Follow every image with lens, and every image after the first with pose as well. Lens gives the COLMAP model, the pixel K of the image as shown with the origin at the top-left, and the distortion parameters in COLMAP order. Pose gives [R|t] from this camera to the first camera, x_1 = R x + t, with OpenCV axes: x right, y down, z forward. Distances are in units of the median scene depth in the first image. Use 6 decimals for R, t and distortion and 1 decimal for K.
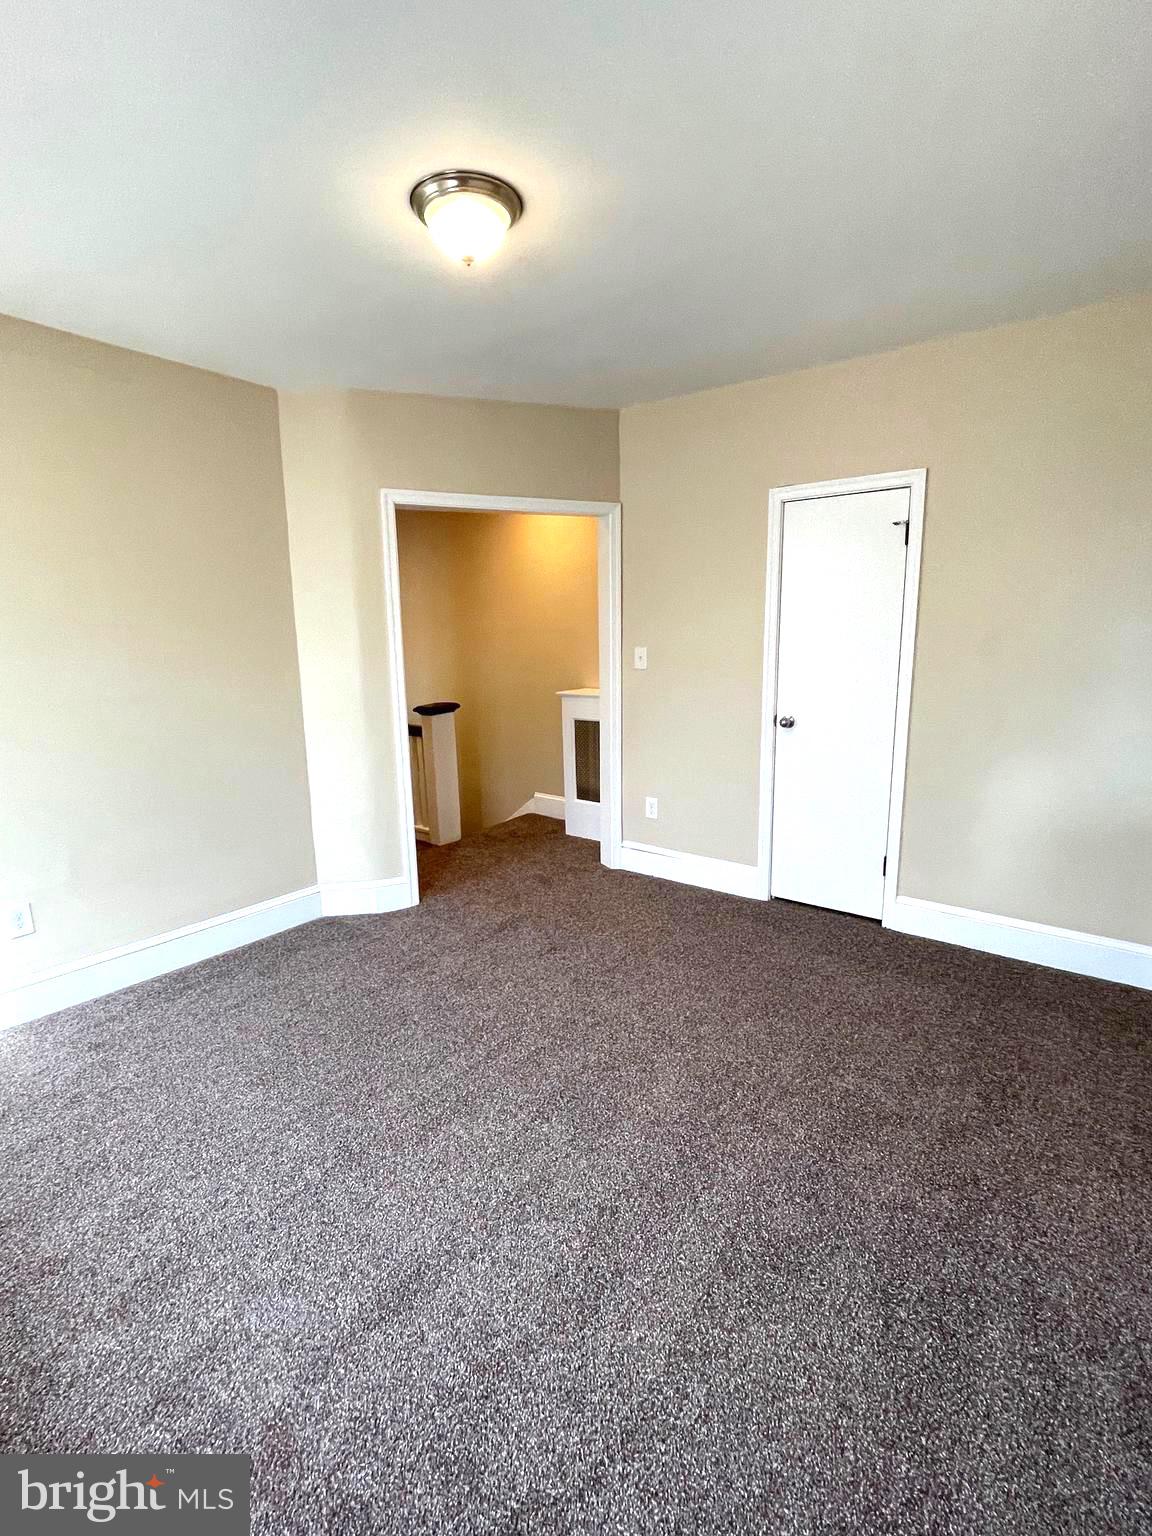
lens RADIAL K [[720.0, 0, 567.6], [0, 720.0, 773.1], [0, 0, 1]] dist [-0.004709, -0.001077]
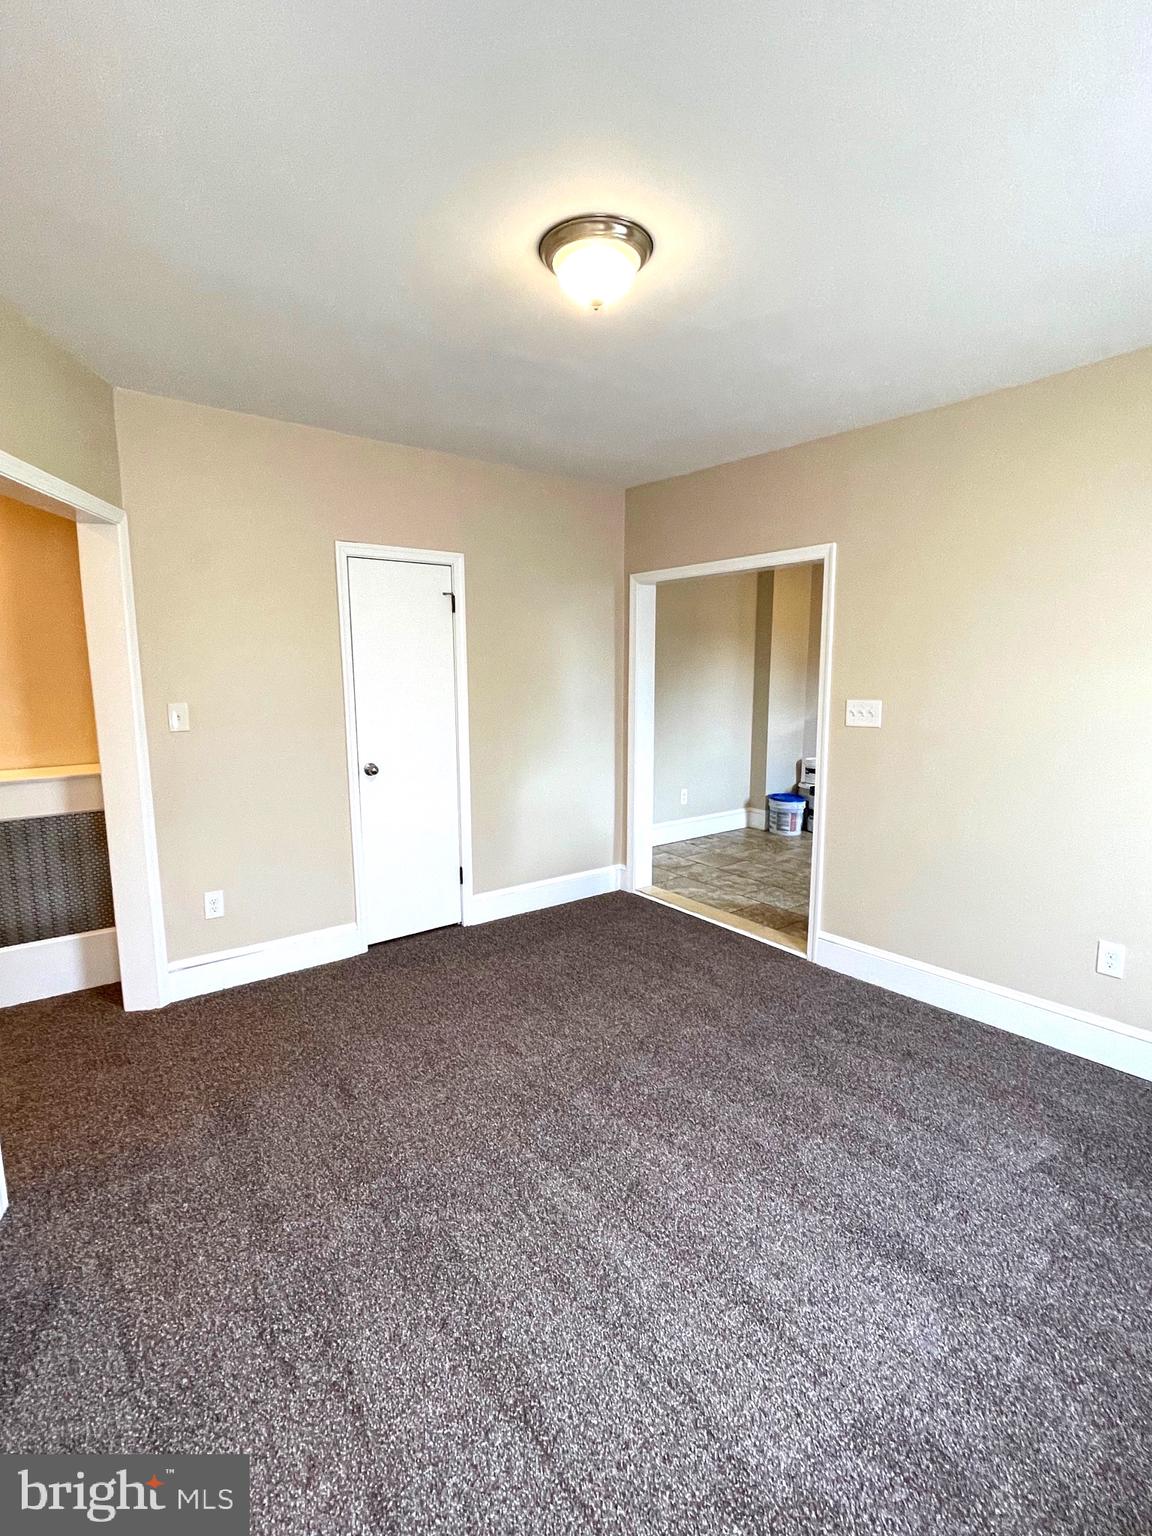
lens RADIAL K [[720.0, 0, 567.6], [0, 720.0, 773.1], [0, 0, 1]] dist [-0.004709, -0.001077]
pose [[0.244832, -0.127074, 0.961202, -0.615338], [0.188362, 0.978720, 0.081412, -0.097632], [-0.951092, 0.161122, 0.263558, 0.468035]]
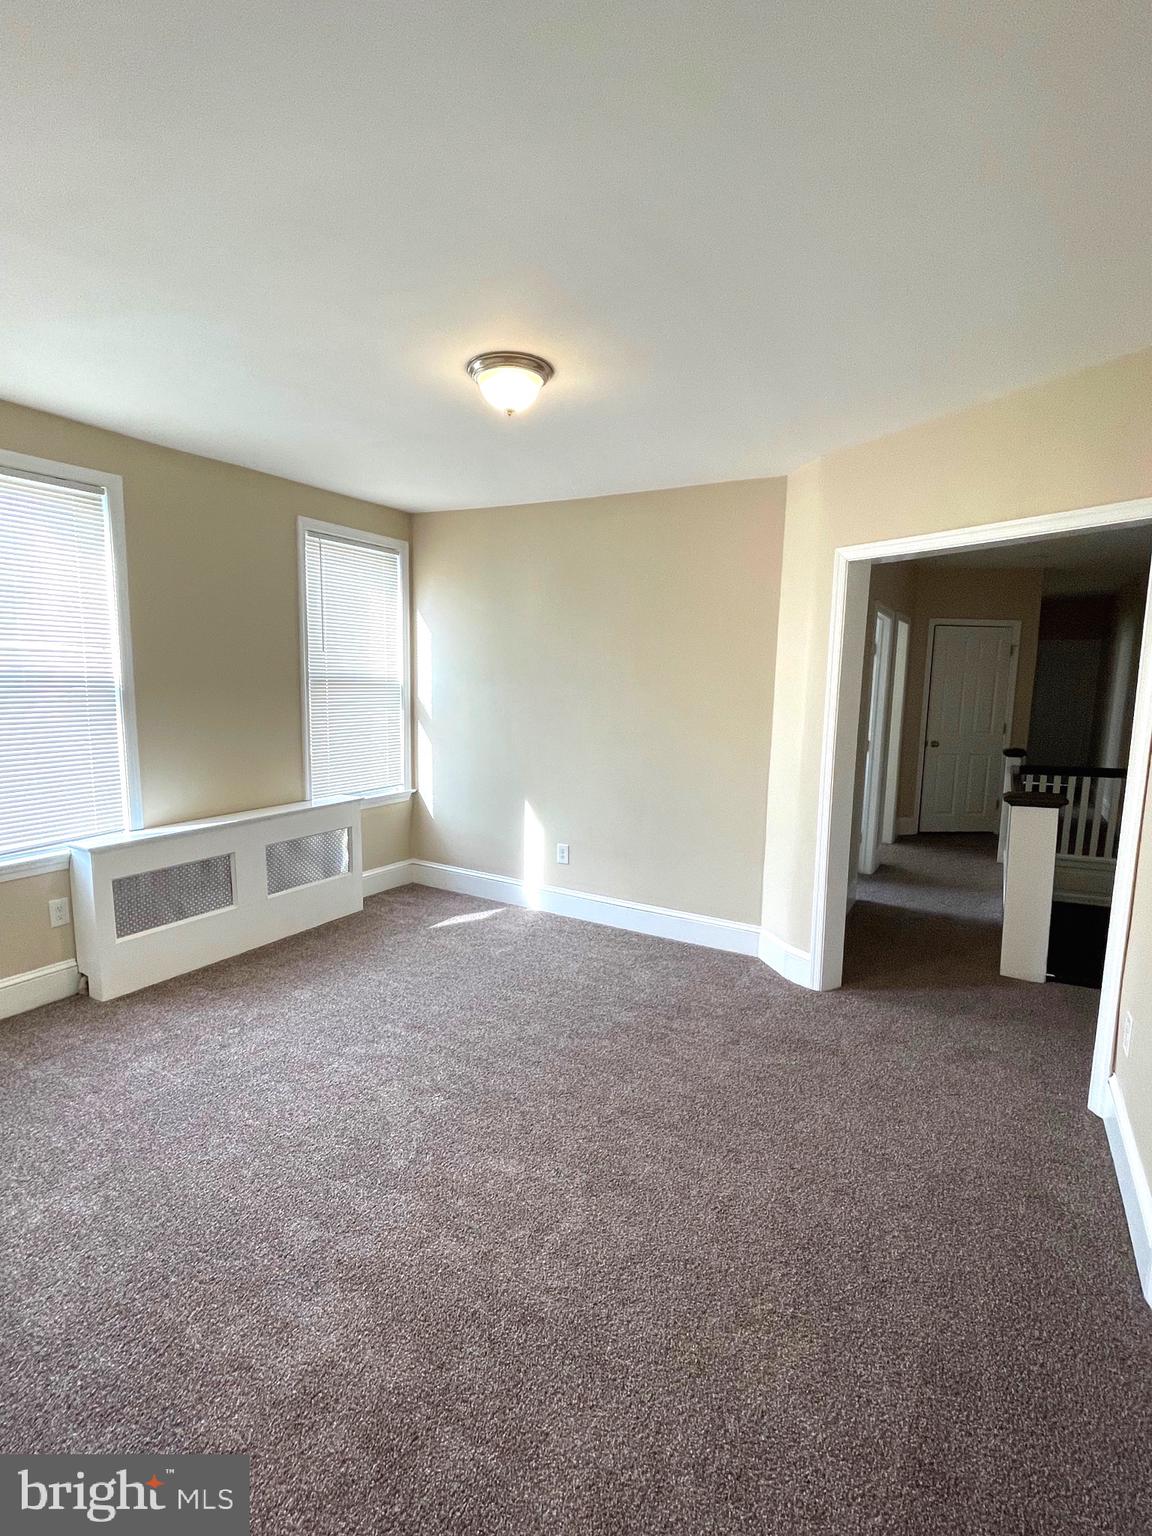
lens RADIAL K [[720.0, 0, 567.6], [0, 720.0, 773.1], [0, 0, 1]] dist [-0.004709, -0.001077]
pose [[0.124770, 0.145750, -0.981422, 0.638344], [-0.205915, 0.971419, 0.118086, -0.132784], [0.970583, 0.187356, 0.151216, 0.536905]]
